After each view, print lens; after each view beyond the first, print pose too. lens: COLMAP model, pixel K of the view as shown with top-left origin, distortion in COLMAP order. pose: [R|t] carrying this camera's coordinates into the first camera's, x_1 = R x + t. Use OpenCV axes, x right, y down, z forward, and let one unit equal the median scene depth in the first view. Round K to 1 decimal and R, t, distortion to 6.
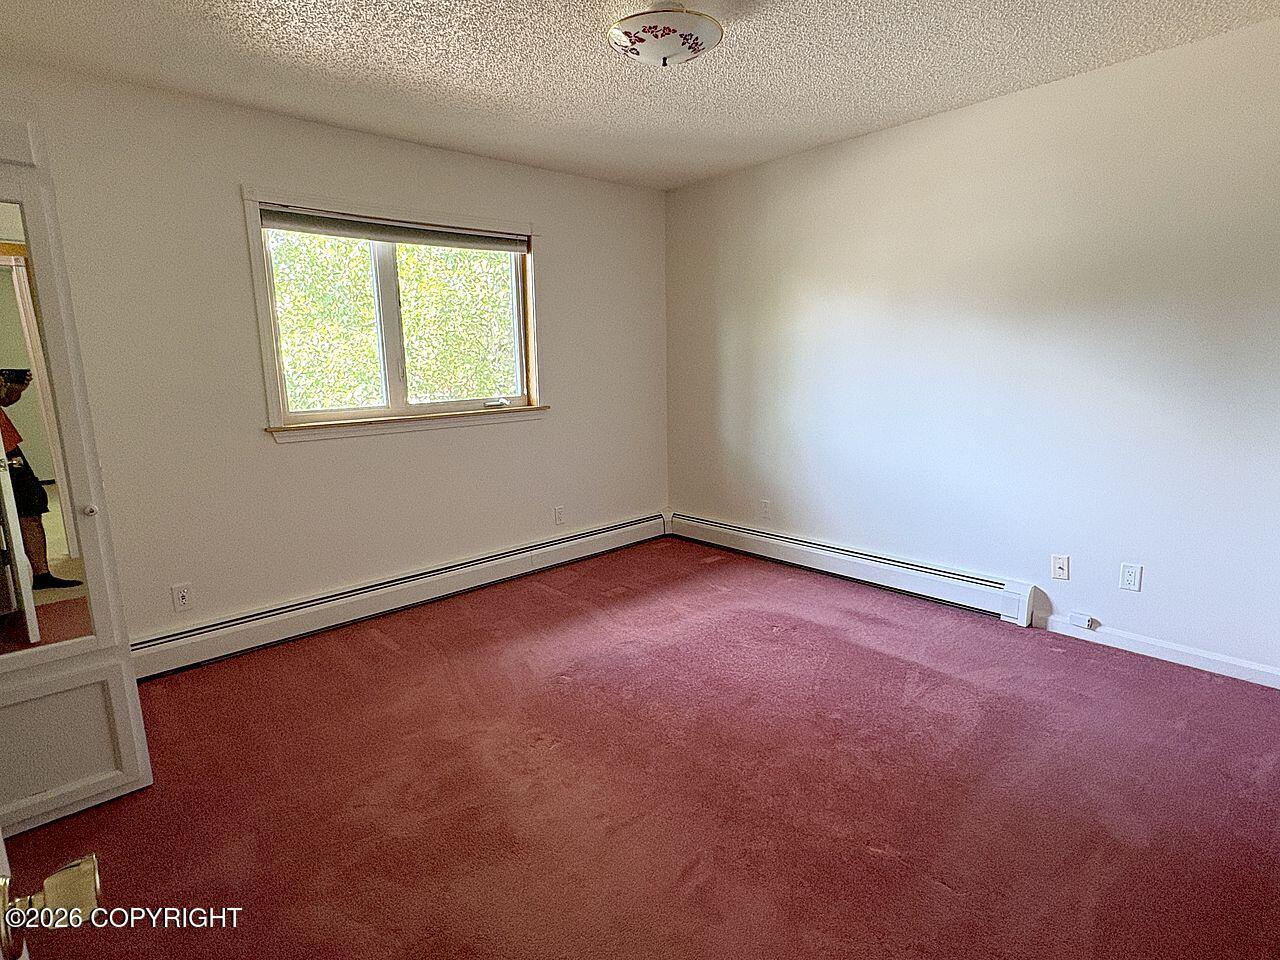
lens RADIAL K [[679.8, 0, 637.0], [0, 679.8, 481.5], [0, 0, 1]] dist [0.000342, 0.000133]
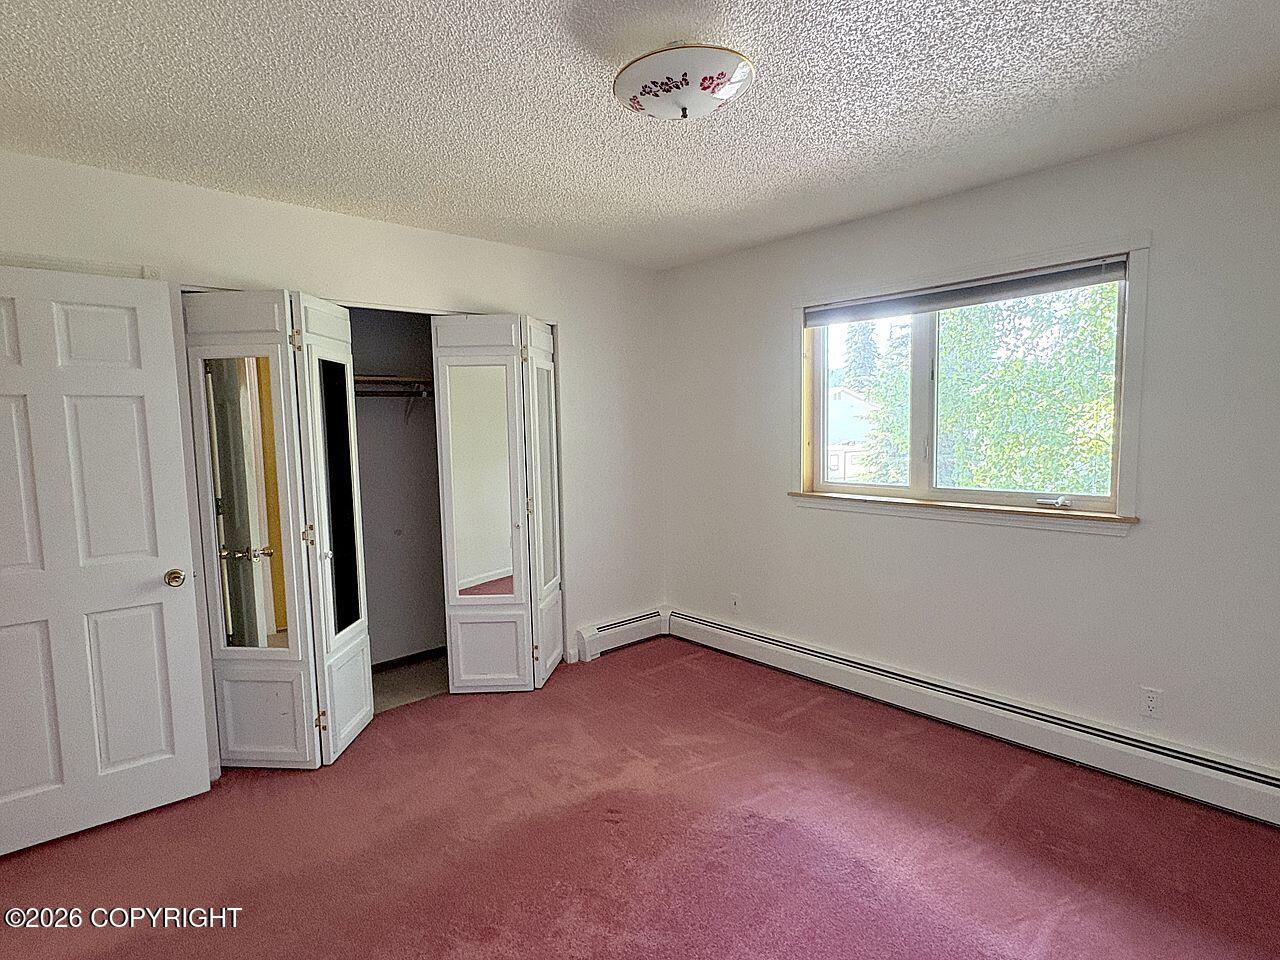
lens RADIAL K [[679.8, 0, 636.6], [0, 679.8, 481.5], [0, 0, 1]] dist [0.000342, 0.000133]
pose [[-0.050325, 0.105027, -0.993195, 0.566806], [-0.164288, 0.980038, 0.111960, -0.158439], [0.985128, 0.168804, -0.032066, 0.651528]]
